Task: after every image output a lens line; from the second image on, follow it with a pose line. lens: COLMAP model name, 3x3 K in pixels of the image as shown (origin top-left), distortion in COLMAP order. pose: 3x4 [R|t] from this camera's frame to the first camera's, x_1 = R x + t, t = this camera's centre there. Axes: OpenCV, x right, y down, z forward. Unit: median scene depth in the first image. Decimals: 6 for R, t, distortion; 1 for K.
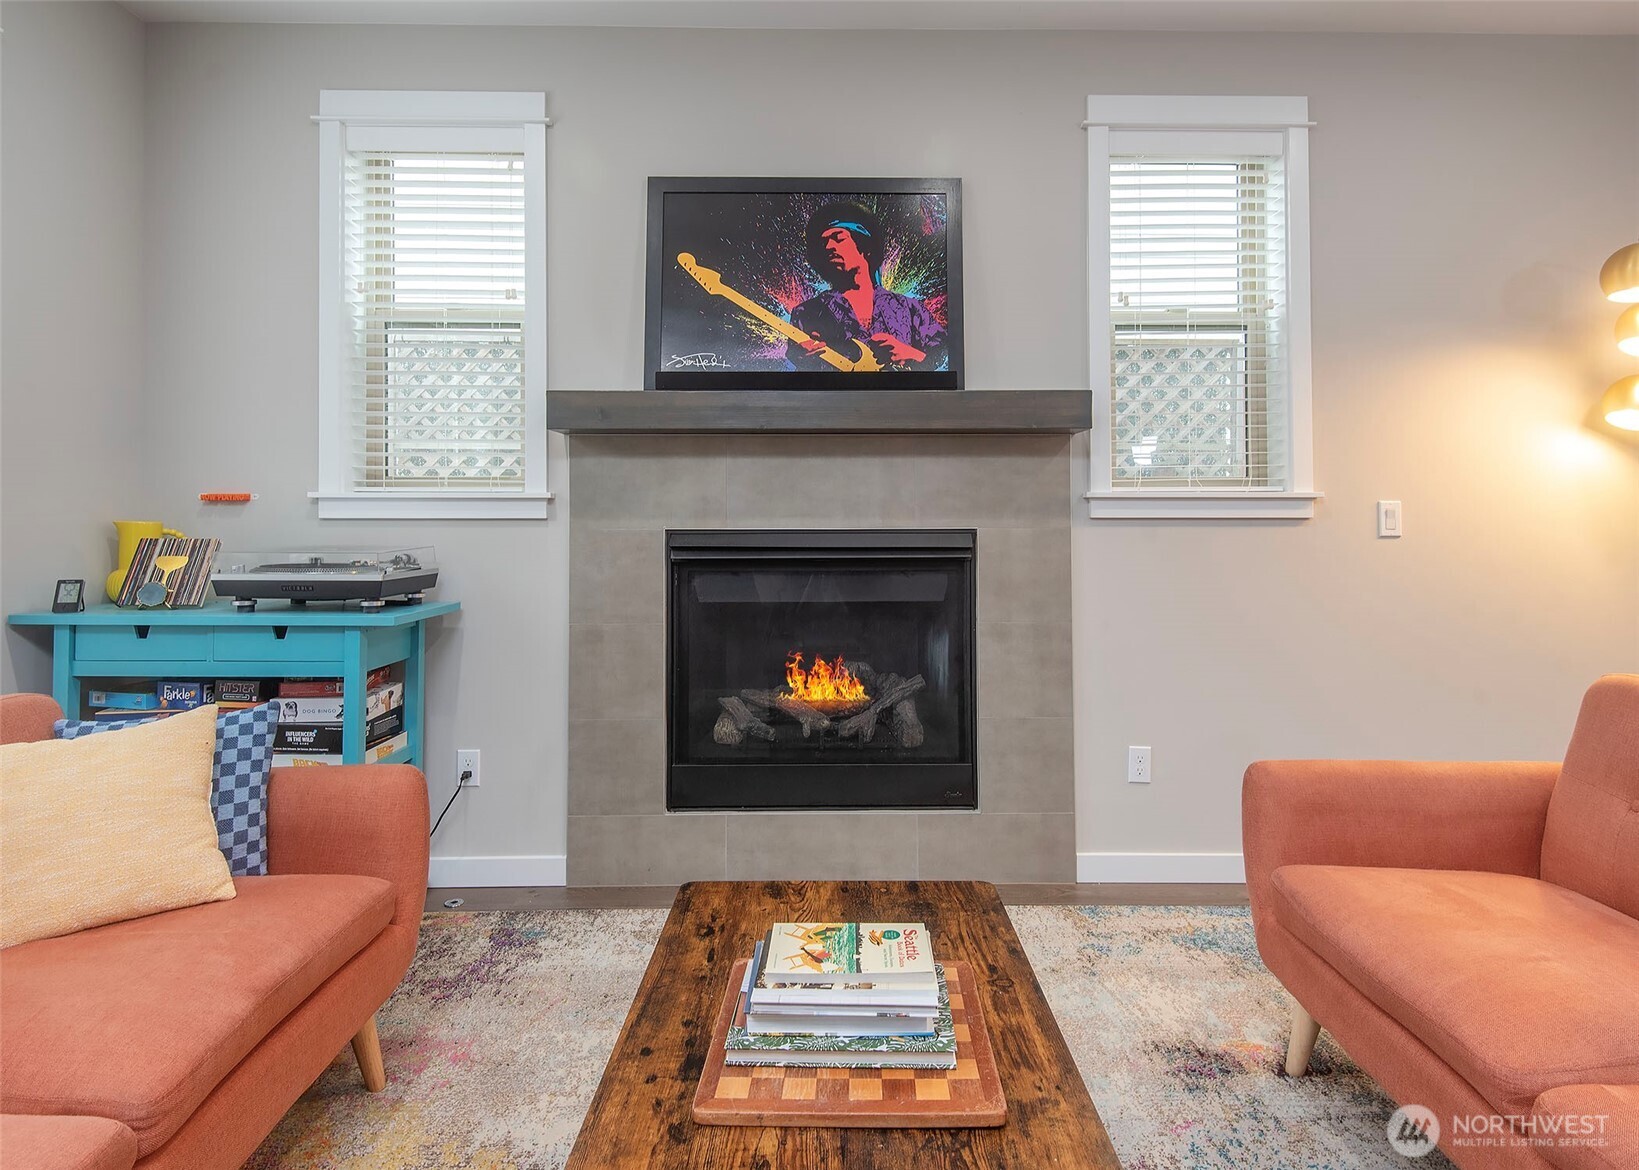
lens RADIAL K [[872.5, 0, 823.8], [0, 872.5, 507.0], [0, 0, 1]] dist [0.035873, -0.028339]
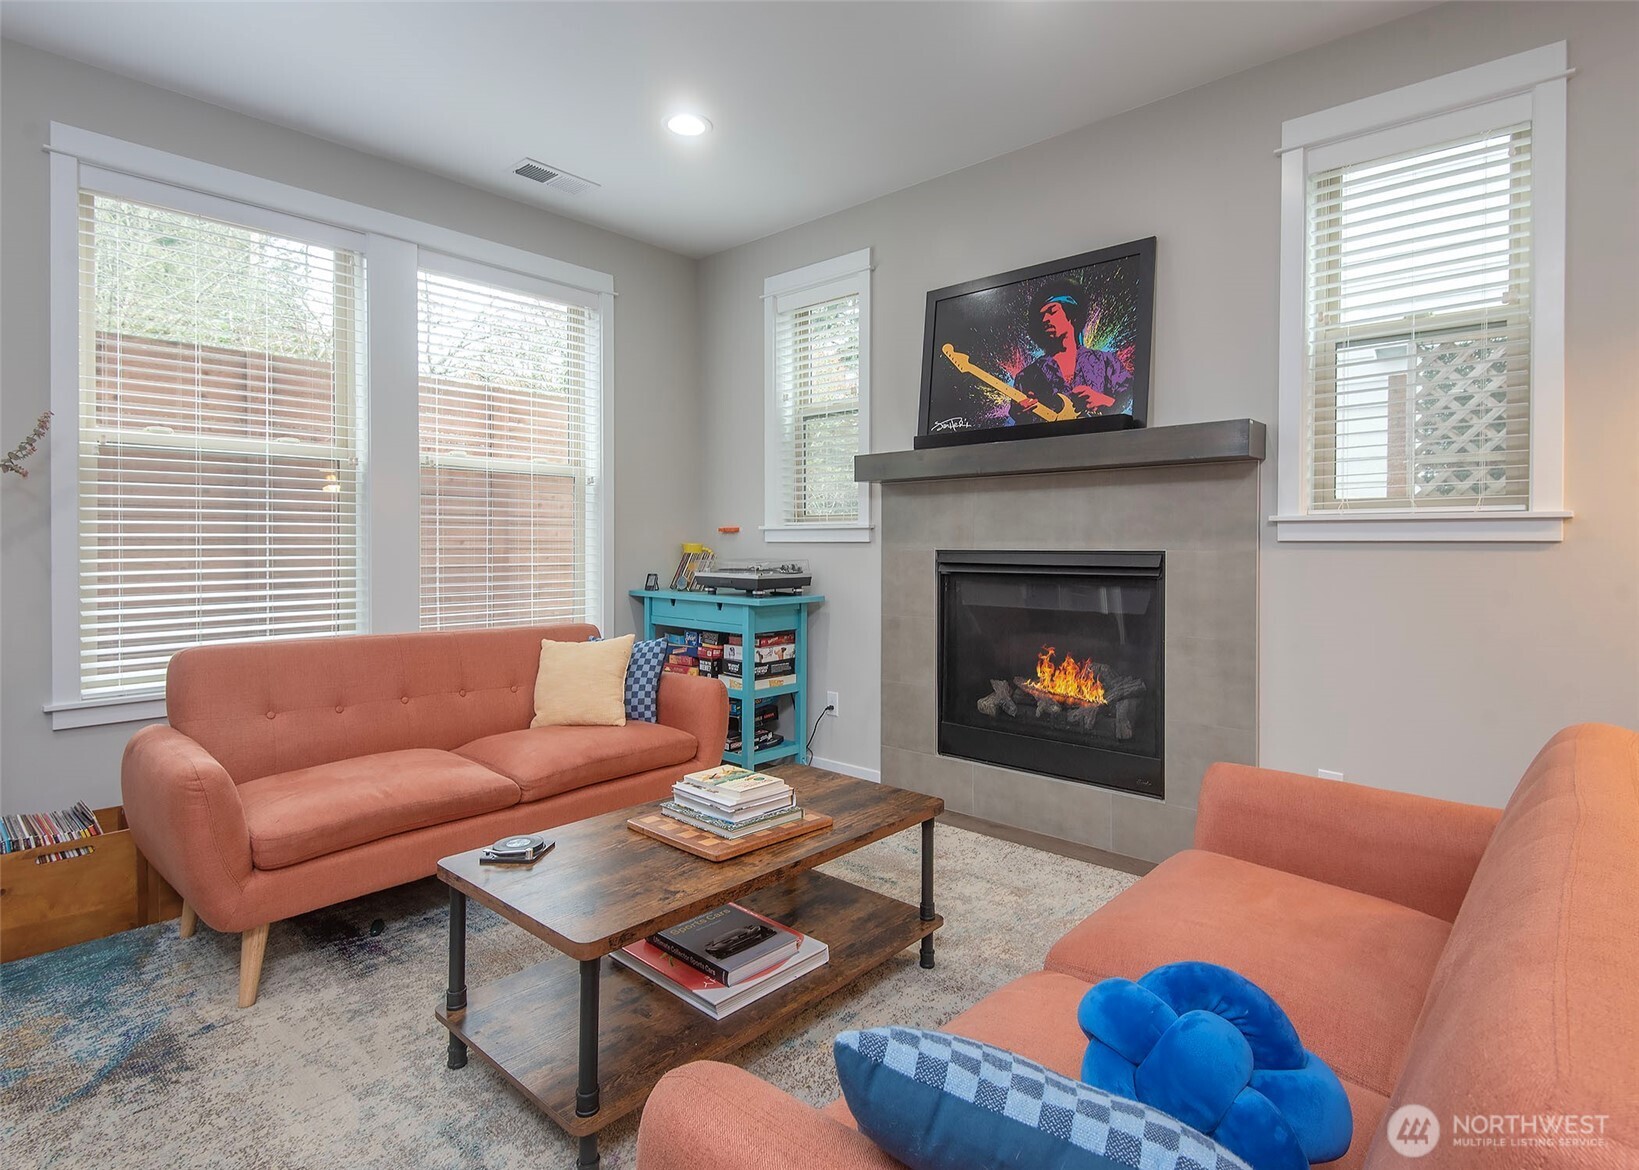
lens RADIAL K [[800.6, 0, 846.8], [0, 800.6, 555.0], [0, 0, 1]] dist [0.000983, -0.000520]
pose [[0.754503, 0.010420, -0.656214, 0.539803], [0.010508, 0.999554, 0.027954, -0.002757], [0.656213, -0.027987, 0.754057, -0.035439]]
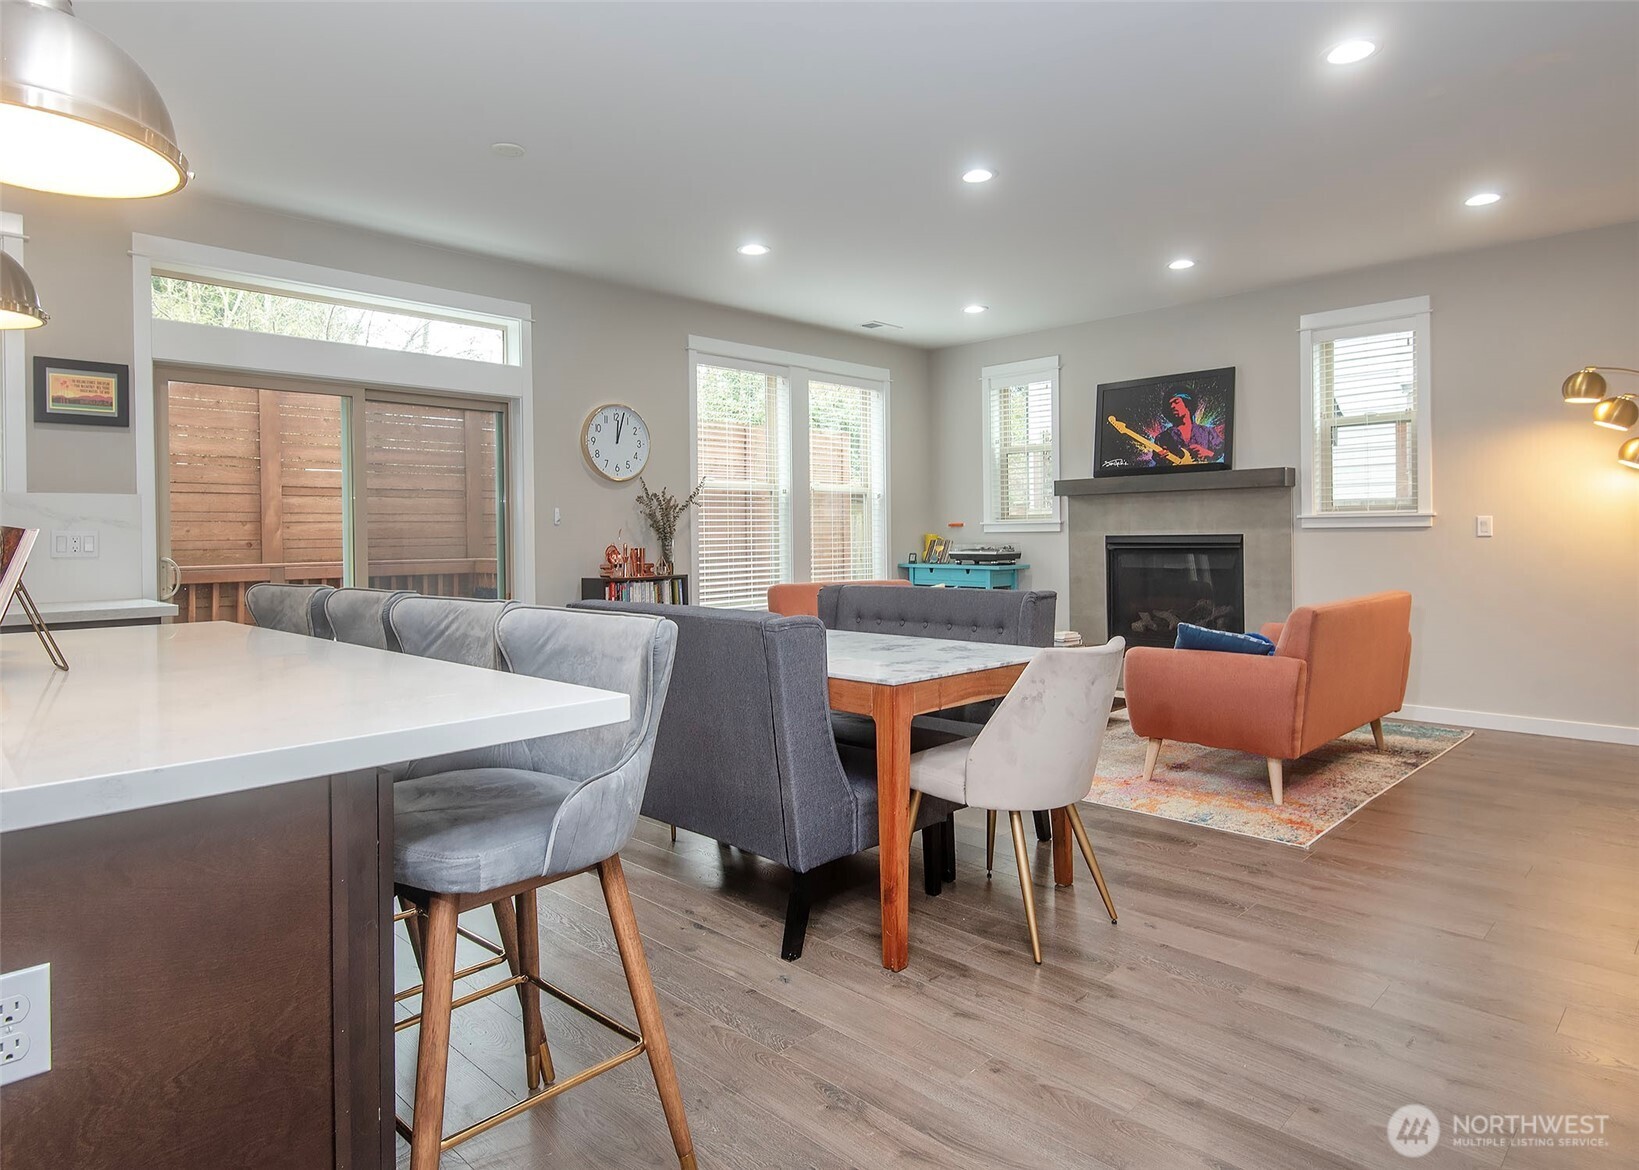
lens RADIAL K [[863.2, 0, 822.0], [0, 863.2, 538.0], [0, 0, 1]] dist [0.001082, 0.000007]
pose [[0.694092, -0.005391, -0.719866, 0.963958], [0.024640, 0.999564, 0.016272, -0.024006], [0.719465, -0.029032, 0.693922, -1.159509]]
